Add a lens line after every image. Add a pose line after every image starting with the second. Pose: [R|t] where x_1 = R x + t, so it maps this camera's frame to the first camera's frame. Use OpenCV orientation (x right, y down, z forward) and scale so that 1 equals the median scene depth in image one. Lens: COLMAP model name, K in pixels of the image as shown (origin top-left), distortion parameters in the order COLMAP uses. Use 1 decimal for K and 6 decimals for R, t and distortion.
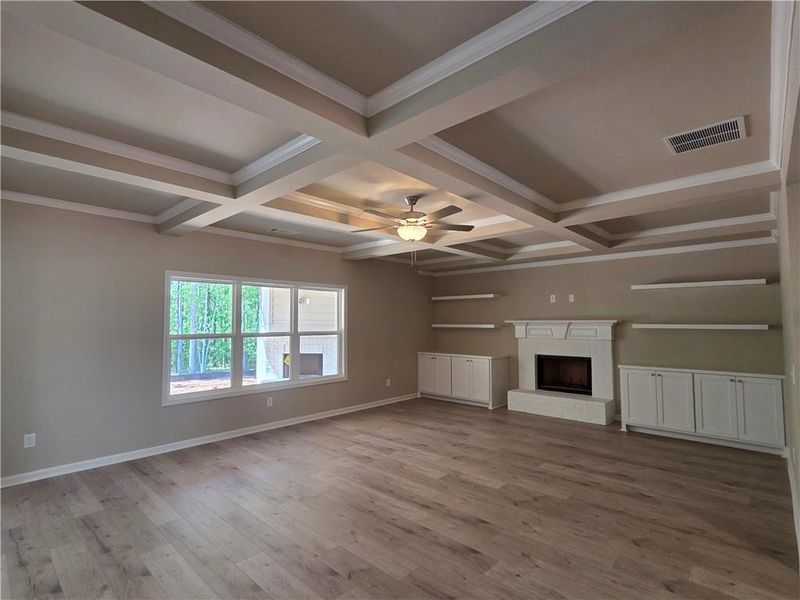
lens RADIAL K [[399.0, 0, 393.0], [0, 399.0, 301.1], [0, 0, 1]] dist [0.001950, 0.000387]
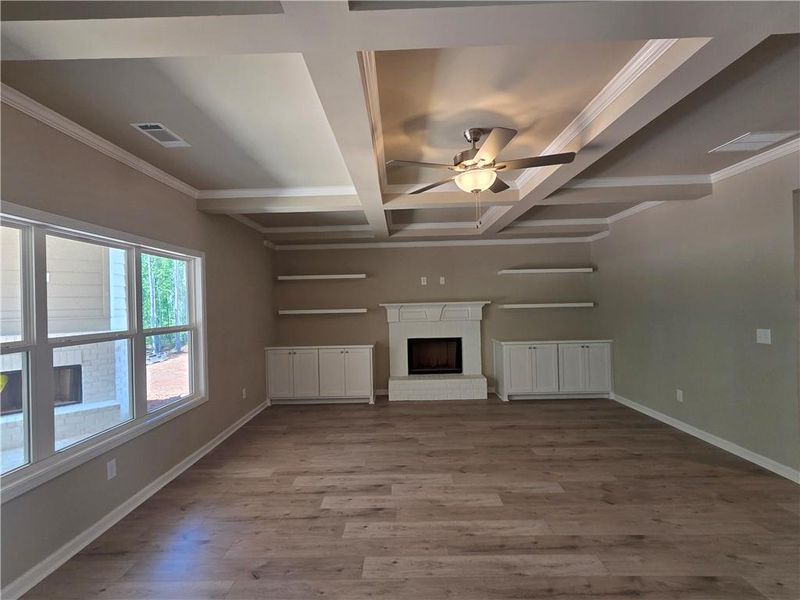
lens RADIAL K [[399.0, 0, 393.0], [0, 399.0, 301.1], [0, 0, 1]] dist [0.001950, 0.000387]
pose [[0.742086, -0.011606, 0.670204, -0.355138], [-0.012698, 0.999427, 0.031367, 0.016108], [-0.670184, -0.031787, 0.741514, 0.362747]]
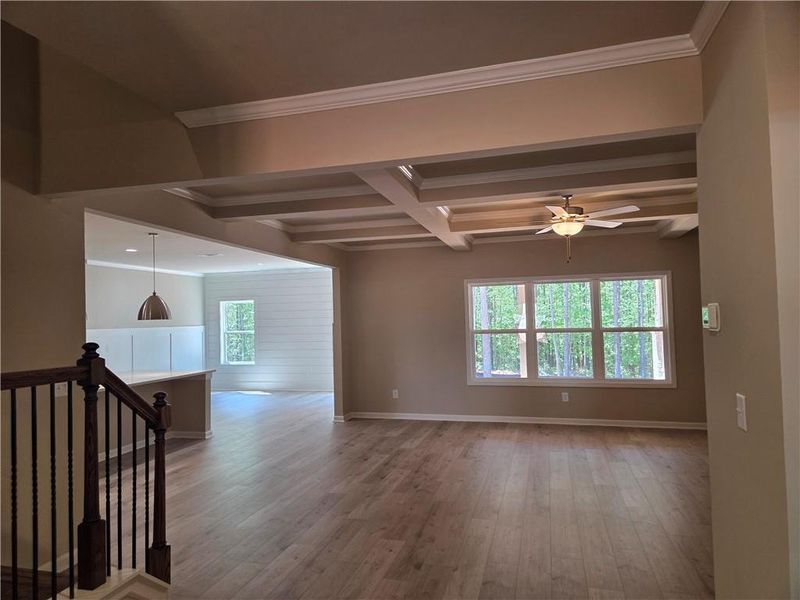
lens RADIAL K [[531.9, 0, 400.0], [0, 531.9, 300.0], [0, 0, 1]] dist [0.072829, -0.062534]
pose [[0.466822, -0.041539, -0.883375, 0.655347], [0.068078, 0.997620, -0.010935, -0.005614], [0.881727, -0.055034, 0.468539, 0.009376]]
